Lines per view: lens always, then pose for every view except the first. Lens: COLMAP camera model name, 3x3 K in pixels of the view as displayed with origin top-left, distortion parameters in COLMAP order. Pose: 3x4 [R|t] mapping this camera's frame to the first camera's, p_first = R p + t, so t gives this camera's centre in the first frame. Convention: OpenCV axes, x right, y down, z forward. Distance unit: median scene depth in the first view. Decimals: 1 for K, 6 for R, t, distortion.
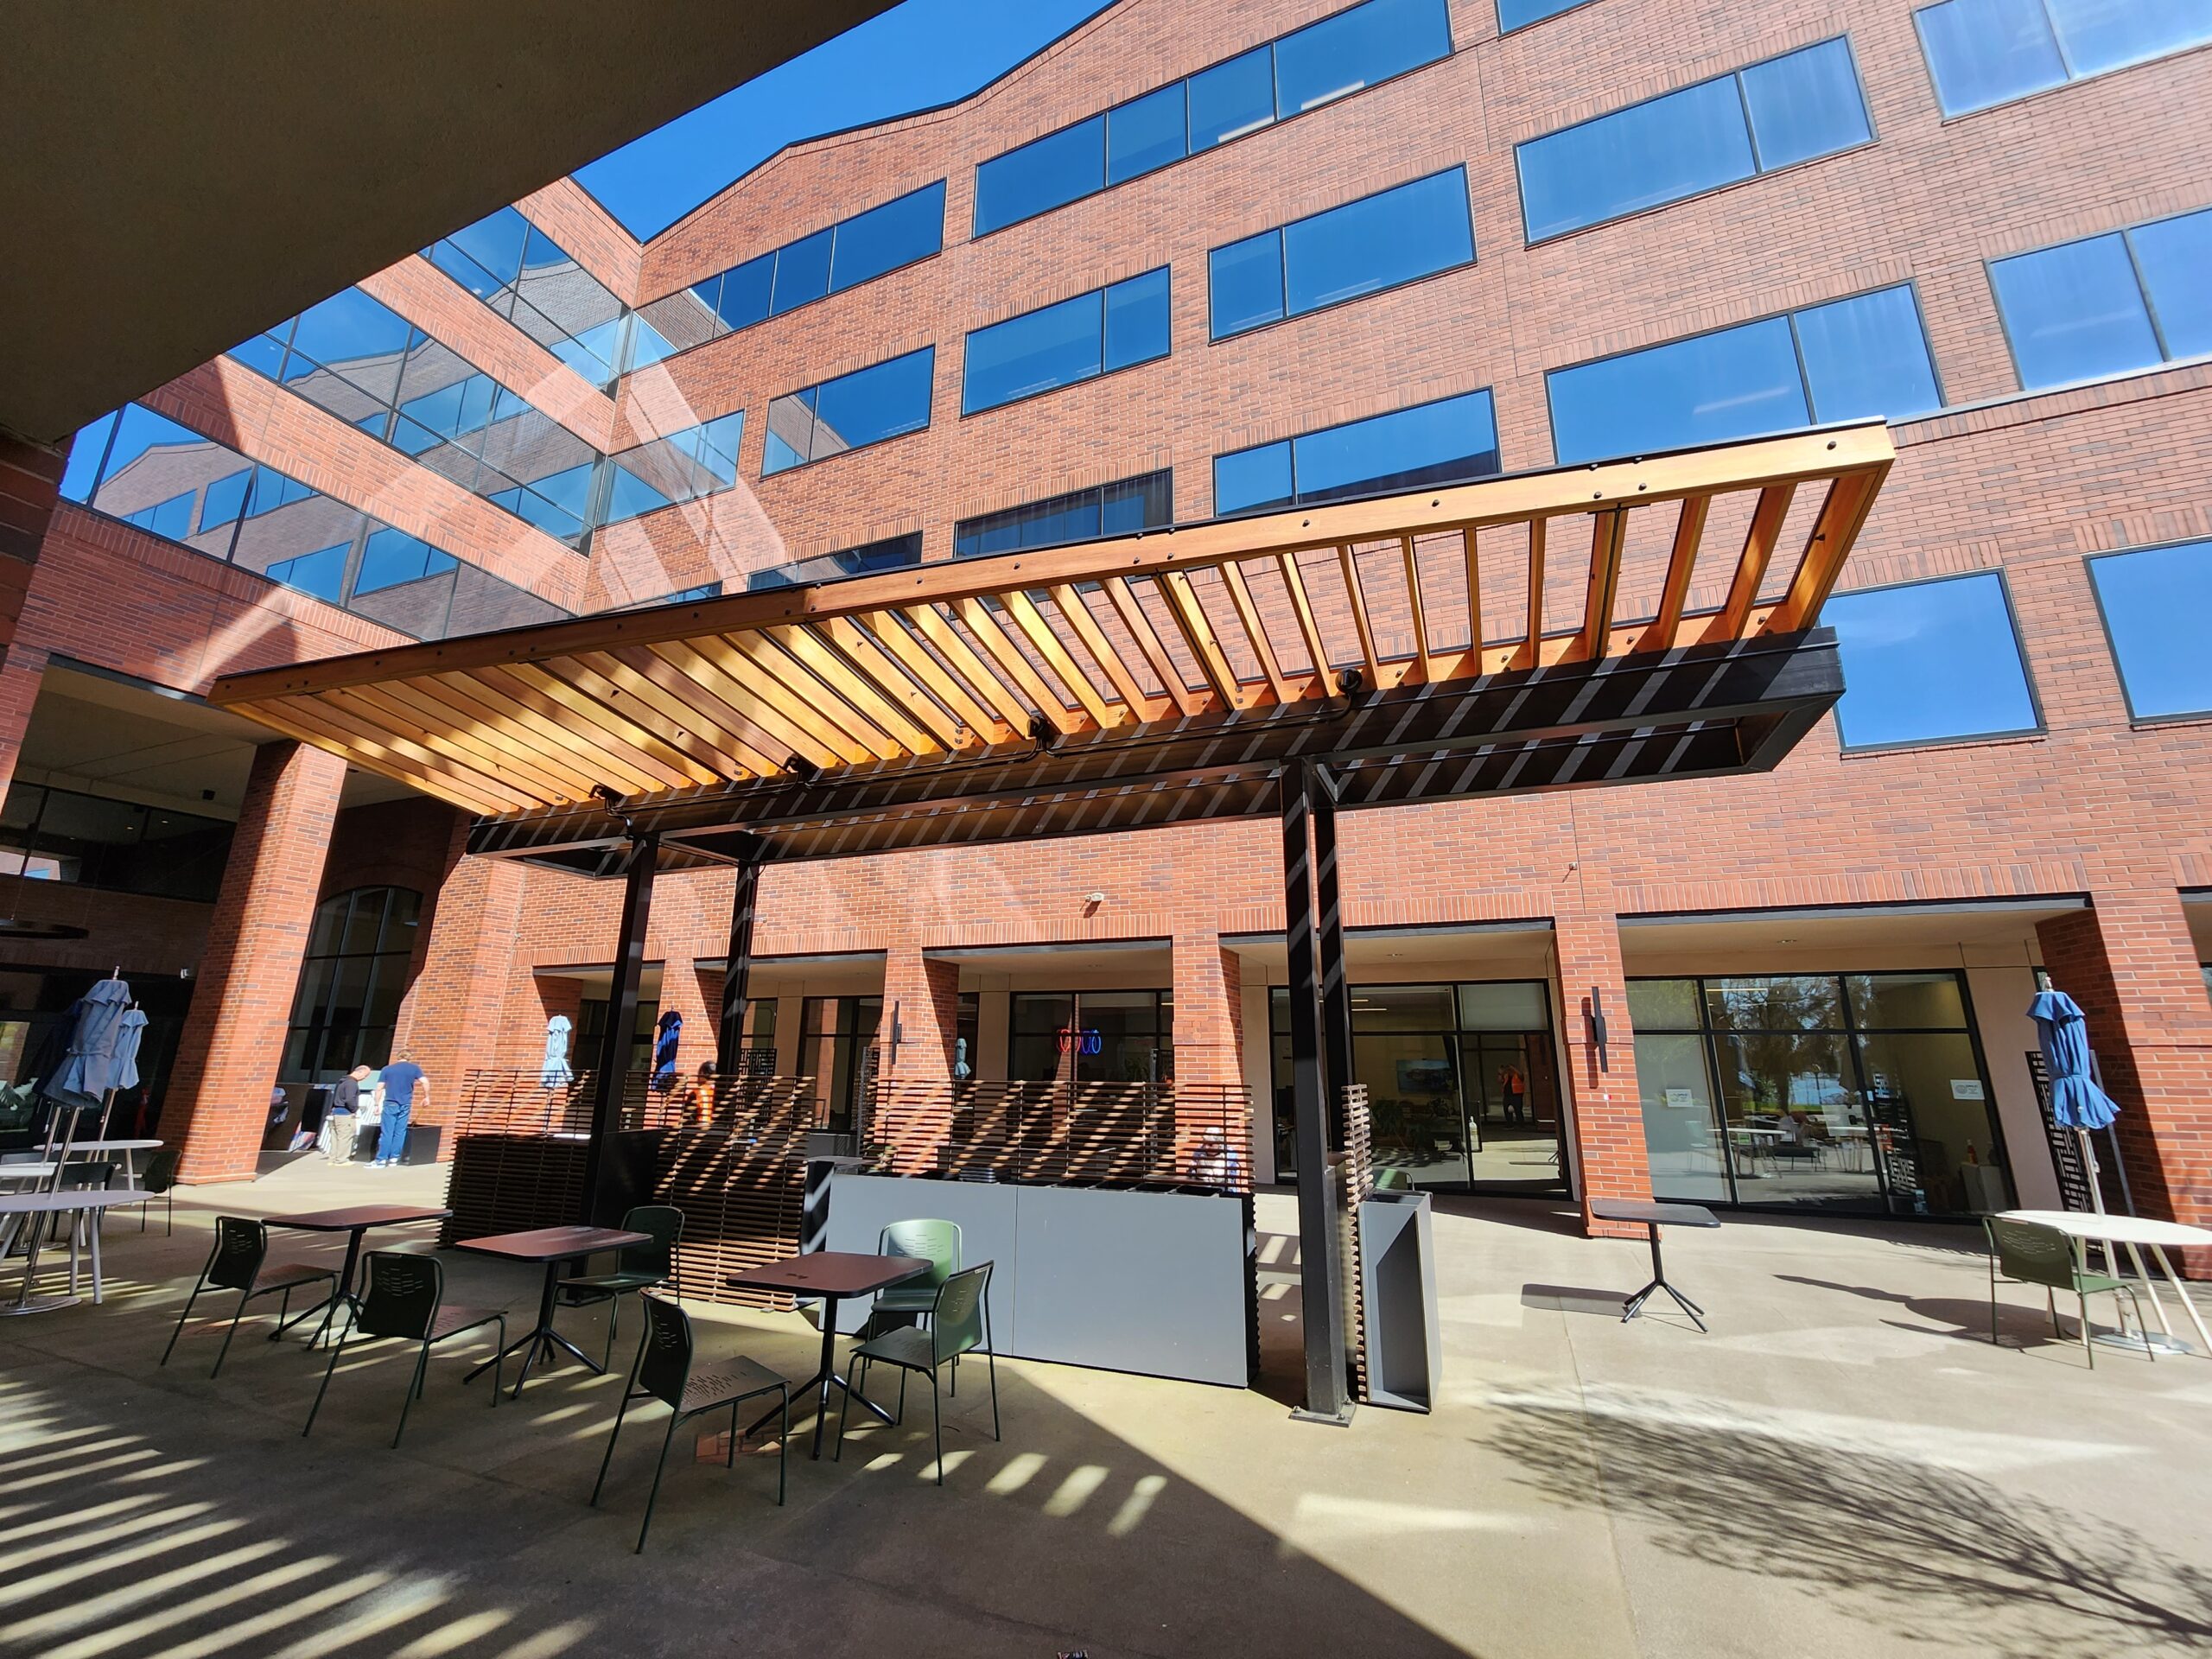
lens RADIAL K [[895.5, 0, 1106.0], [0, 895.5, 829.5], [0, 0, 1]] dist [-0.025581, -0.000034]
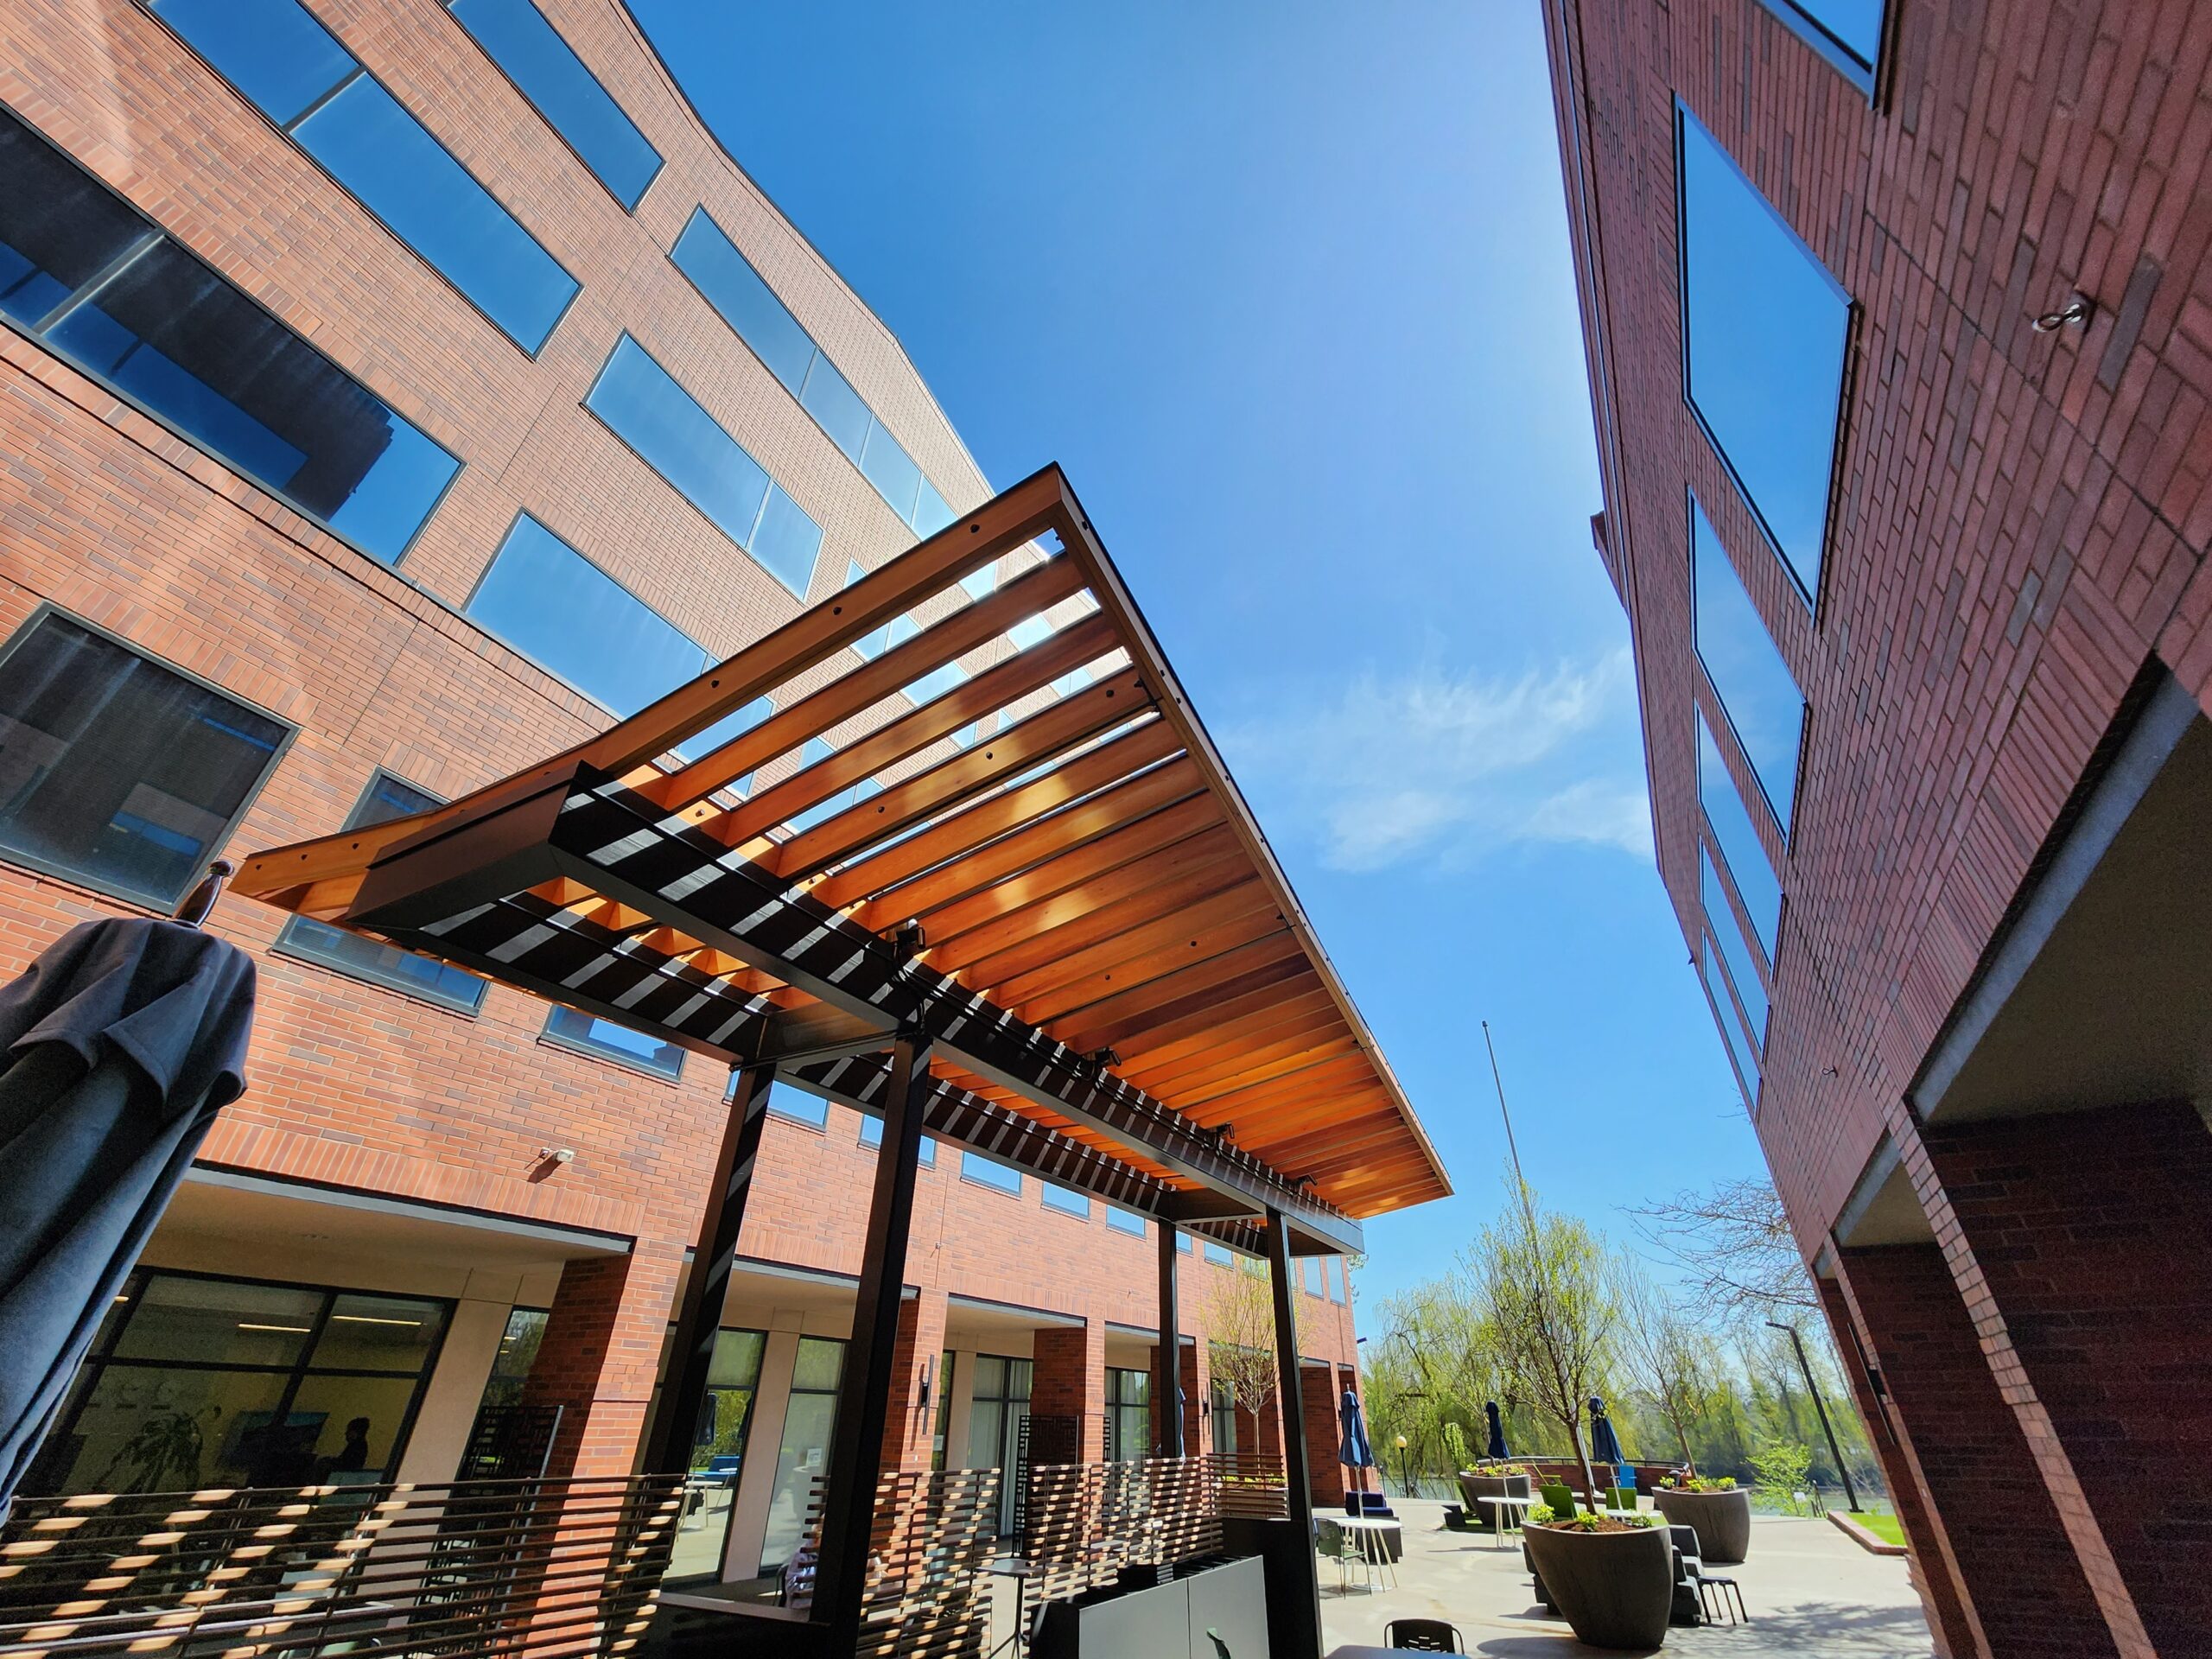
lens RADIAL K [[895.5, 0, 1106.0], [0, 895.5, 829.5], [0, 0, 1]] dist [-0.025581, -0.000034]
pose [[0.102139, 0.531214, 0.841059, -0.980375], [-0.275277, 0.827557, -0.489256, 0.125184], [-0.955924, -0.181552, 0.230757, 0.709929]]
